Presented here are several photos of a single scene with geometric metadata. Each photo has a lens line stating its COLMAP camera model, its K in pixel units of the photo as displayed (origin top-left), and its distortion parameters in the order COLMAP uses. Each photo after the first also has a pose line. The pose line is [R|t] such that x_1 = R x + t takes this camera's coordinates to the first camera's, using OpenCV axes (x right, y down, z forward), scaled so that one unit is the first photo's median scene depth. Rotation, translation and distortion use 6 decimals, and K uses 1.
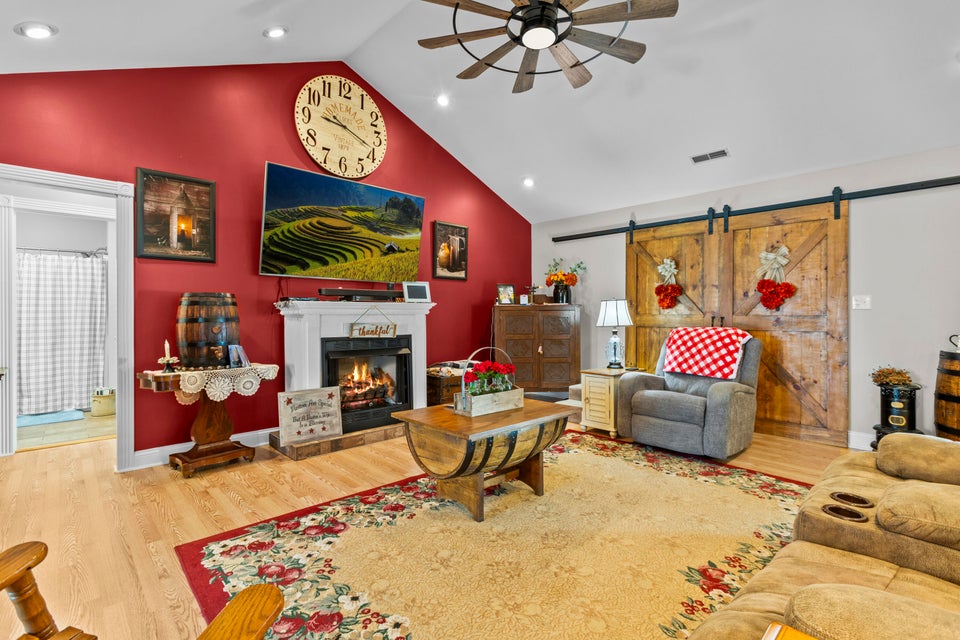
lens RADIAL K [[444.9, 0, 483.0], [0, 444.9, 314.6], [0, 0, 1]] dist [-0.022477, 0.012262]
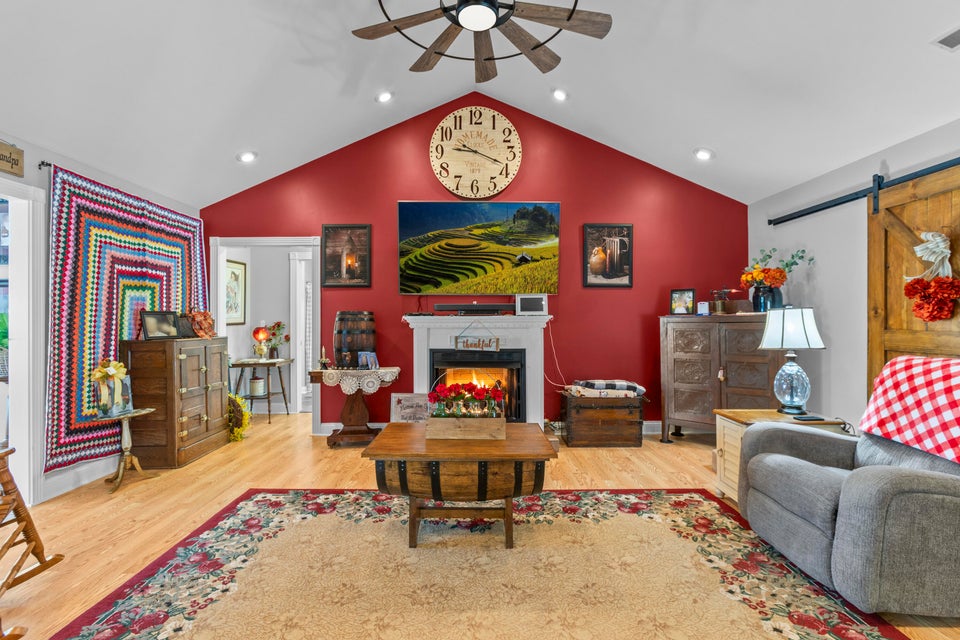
lens RADIAL K [[452.4, 0, 478.6], [0, 452.4, 316.7], [0, 0, 1]] dist [-0.023015, 0.015256]
pose [[0.722639, -0.005793, -0.691201, 0.486934], [0.000484, 0.999969, -0.007875, -0.018354], [0.691226, 0.005356, 0.722619, 0.241302]]
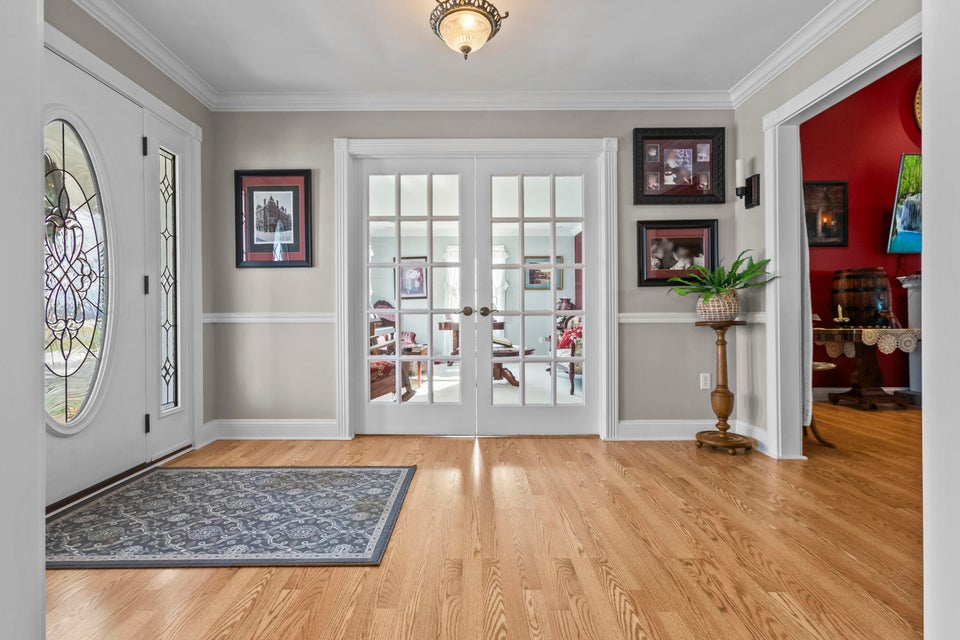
lens RADIAL K [[441.1, 0, 470.8], [0, 441.1, 318.0], [0, 0, 1]] dist [-0.041051, 0.040482]
pose [[0.715795, -0.003447, -0.698302, -0.462082], [0.003590, 0.999993, -0.001256, 0.074794], [0.698301, -0.001608, 0.715802, -0.564821]]
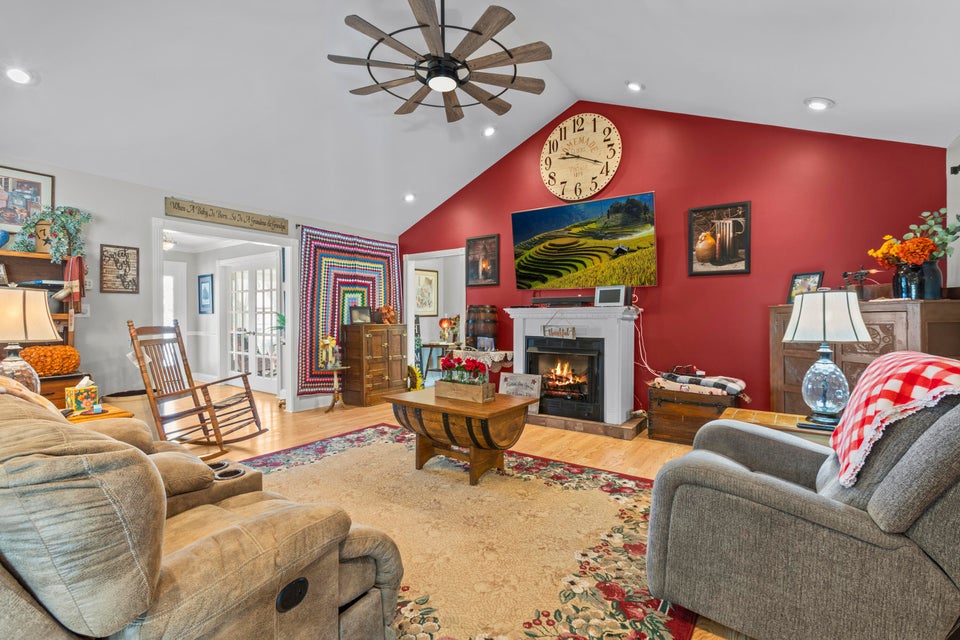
lens RADIAL K [[441.1, 0, 470.8], [0, 441.1, 318.0], [0, 0, 1]] dist [-0.041051, 0.040482]
pose [[0.169301, 0.002757, -0.985561, 0.848910], [-0.001801, 0.999995, 0.002488, -0.003846], [0.985563, 0.001353, 0.169305, 0.580402]]
